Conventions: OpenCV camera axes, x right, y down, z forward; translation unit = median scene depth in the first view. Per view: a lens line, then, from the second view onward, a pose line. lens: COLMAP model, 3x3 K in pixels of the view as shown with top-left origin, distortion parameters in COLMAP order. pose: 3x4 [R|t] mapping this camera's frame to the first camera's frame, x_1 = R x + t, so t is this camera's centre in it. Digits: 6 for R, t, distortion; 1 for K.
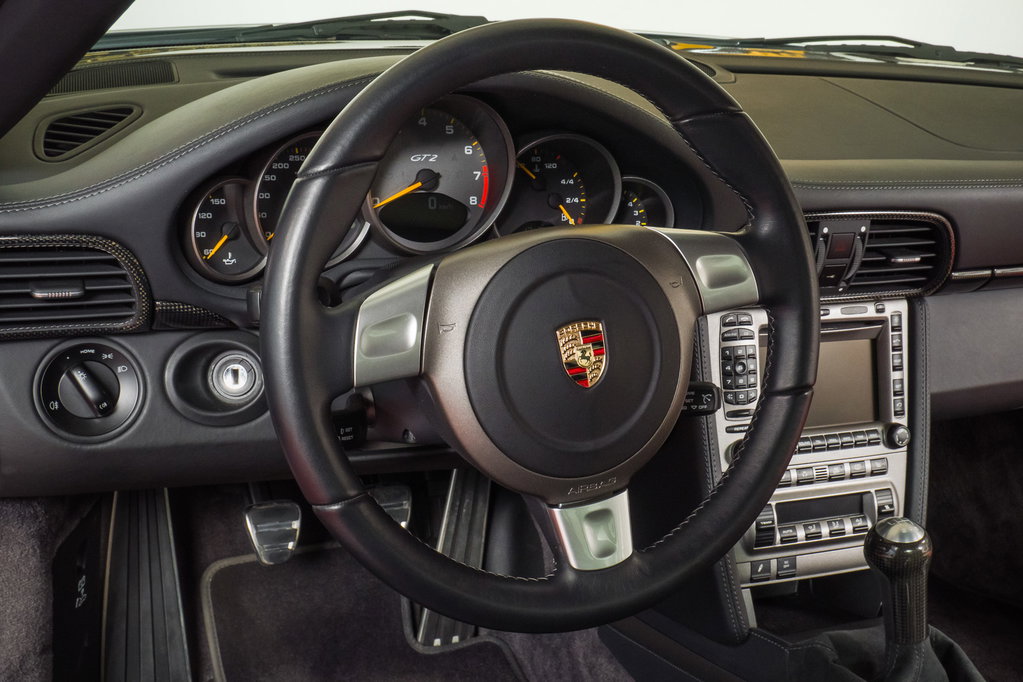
lens RADIAL K [[1425.3, 0, 535.0], [0, 1425.3, 353.8], [0, 0, 1]] dist [-0.031680, 0.000000]
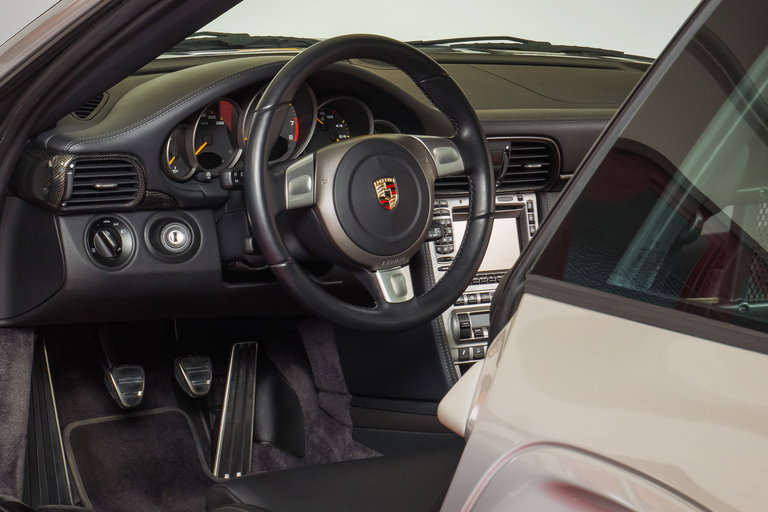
lens RADIAL K [[1880.8, 0, 384.2], [0, 1880.8, 256.2], [0, 0, 1]] dist [-0.504879, 0.000000]
pose [[0.981622, -0.056602, 0.182250, -0.379898], [0.075554, 0.992237, -0.098782, 0.289467], [-0.175244, 0.110736, 0.978278, -1.329081]]
